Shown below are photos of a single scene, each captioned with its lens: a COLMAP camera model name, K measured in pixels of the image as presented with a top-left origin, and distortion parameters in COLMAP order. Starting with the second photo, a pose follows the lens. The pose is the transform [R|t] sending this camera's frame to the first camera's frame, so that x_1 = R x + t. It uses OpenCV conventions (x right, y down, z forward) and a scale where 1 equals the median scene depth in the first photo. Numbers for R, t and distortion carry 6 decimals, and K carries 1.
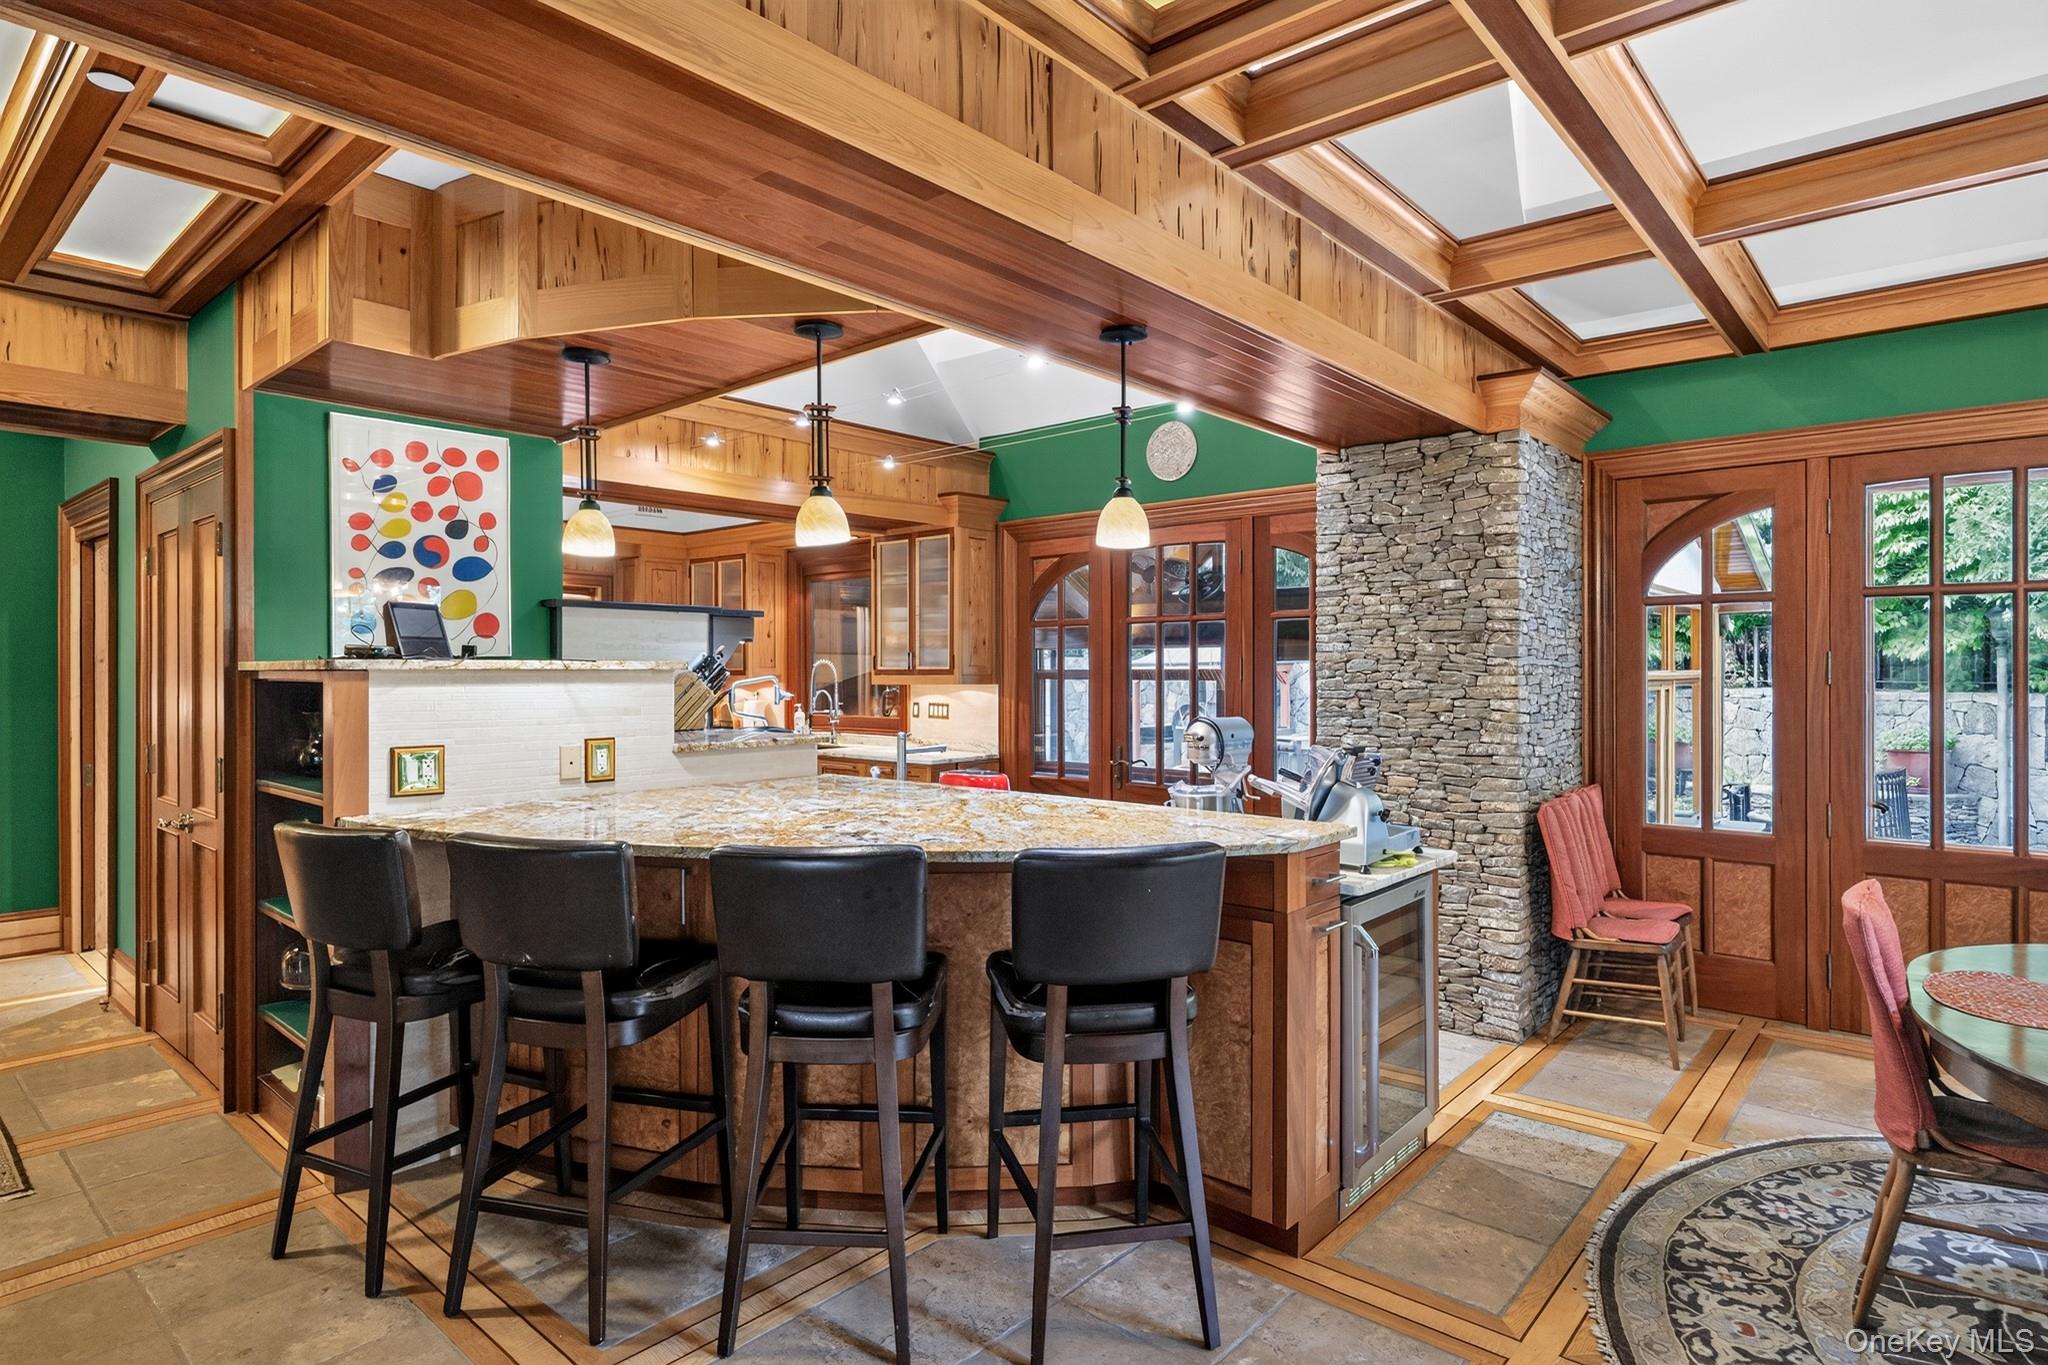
lens RADIAL K [[1113.6, 0, 1011.5], [0, 1113.6, 674.0], [0, 0, 1]] dist [-0.005744, -0.002947]
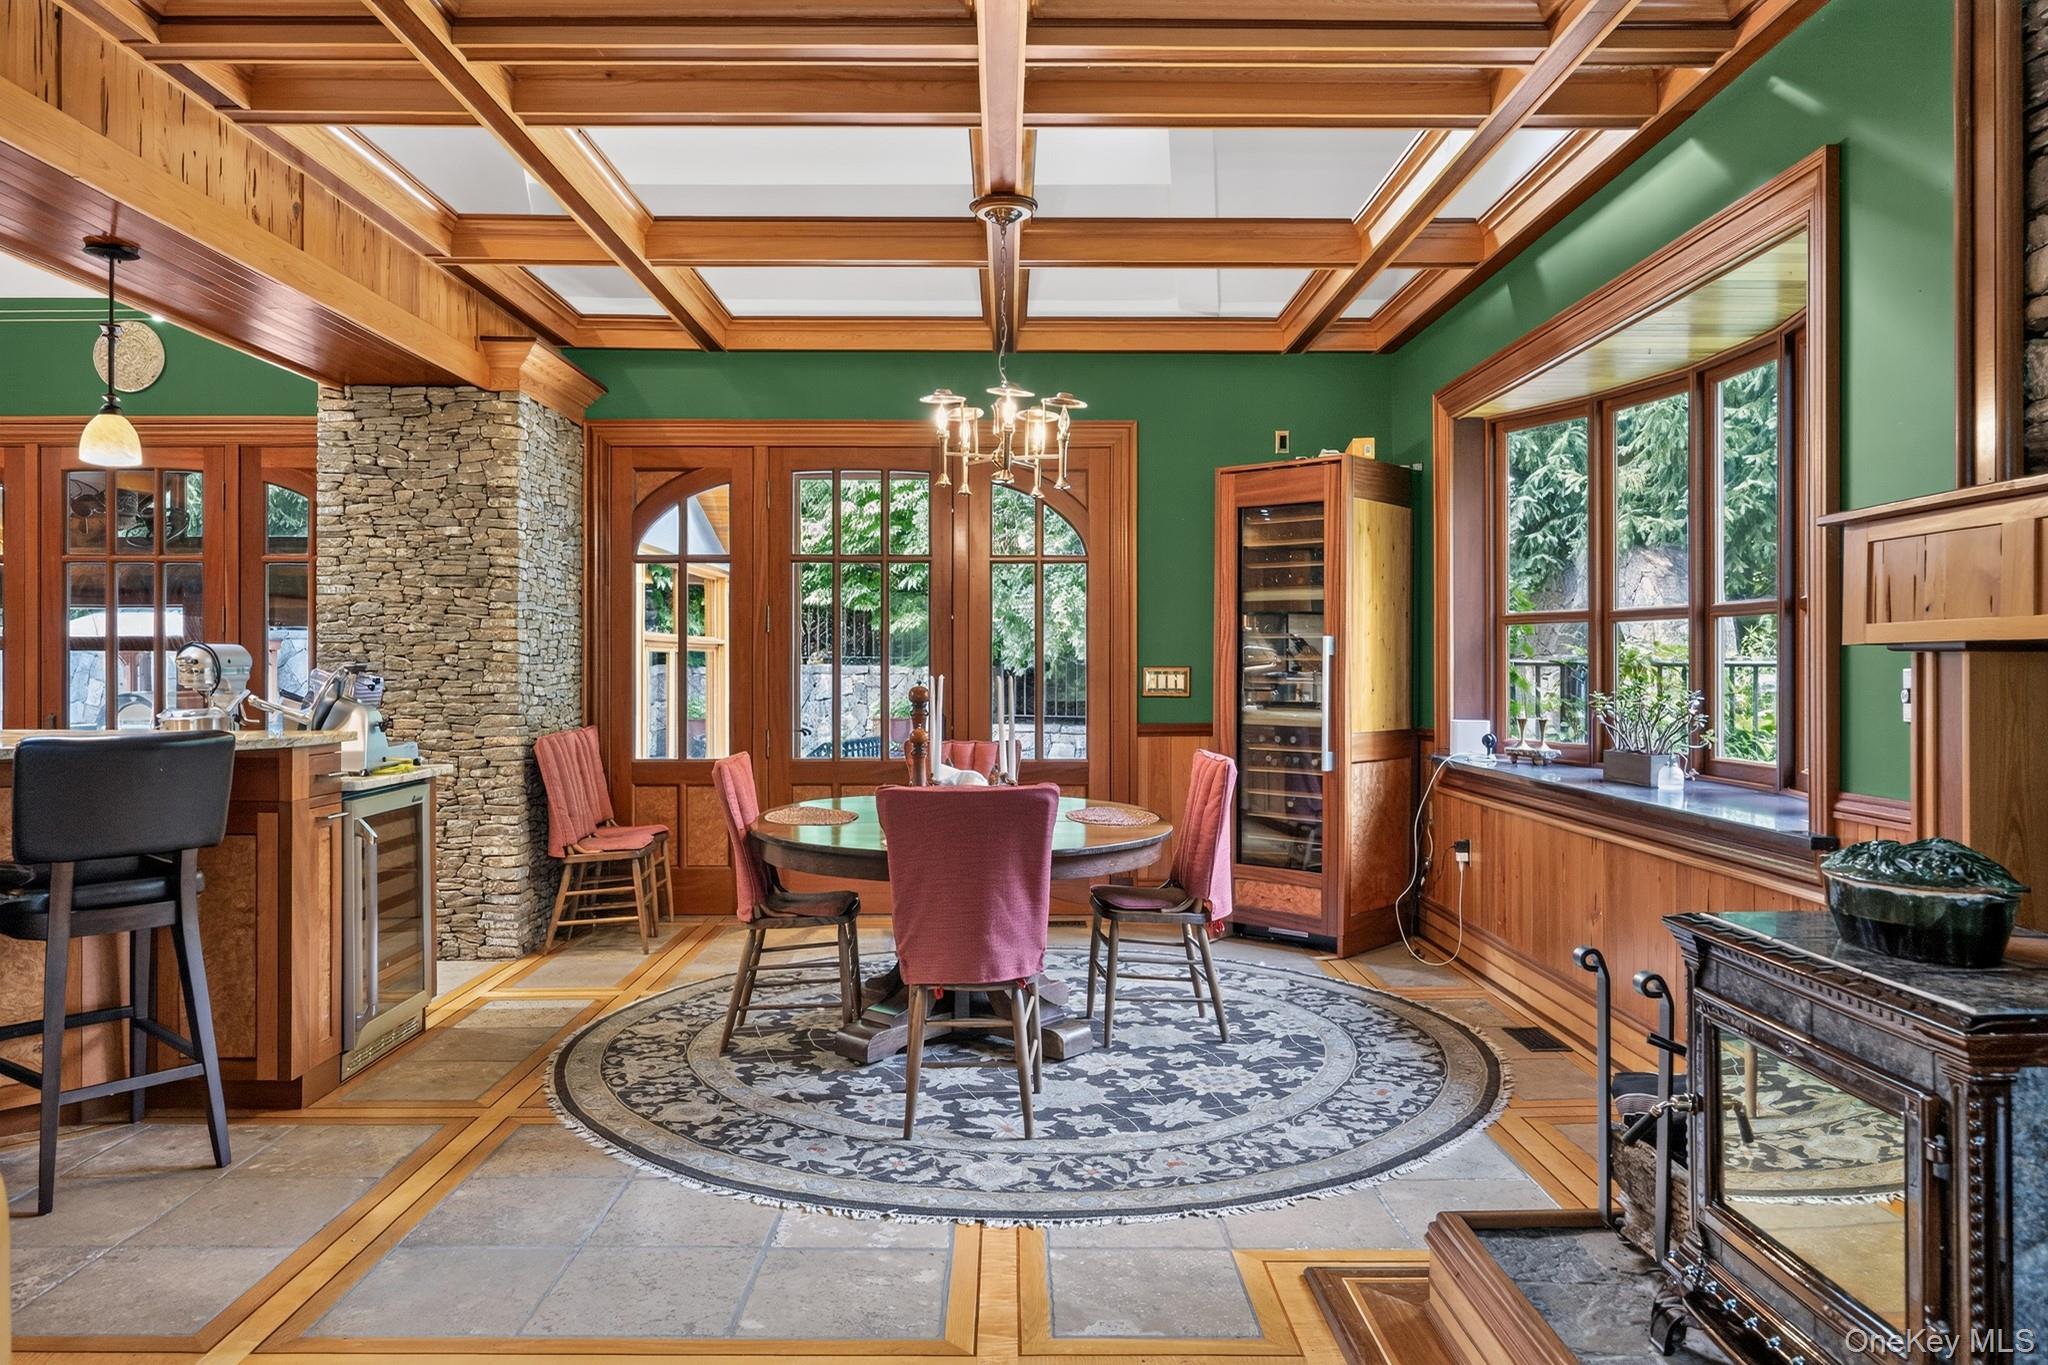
lens RADIAL K [[1440.0, 0, 1021.0], [0, 1440.0, 673.3], [0, 0, 1]] dist [-0.004281, 0.004671]
pose [[0.748370, 0.000387, 0.663282, -0.128366], [-0.001781, 0.999997, 0.001427, 0.062035], [-0.663279, -0.002250, 0.748369, -0.448757]]
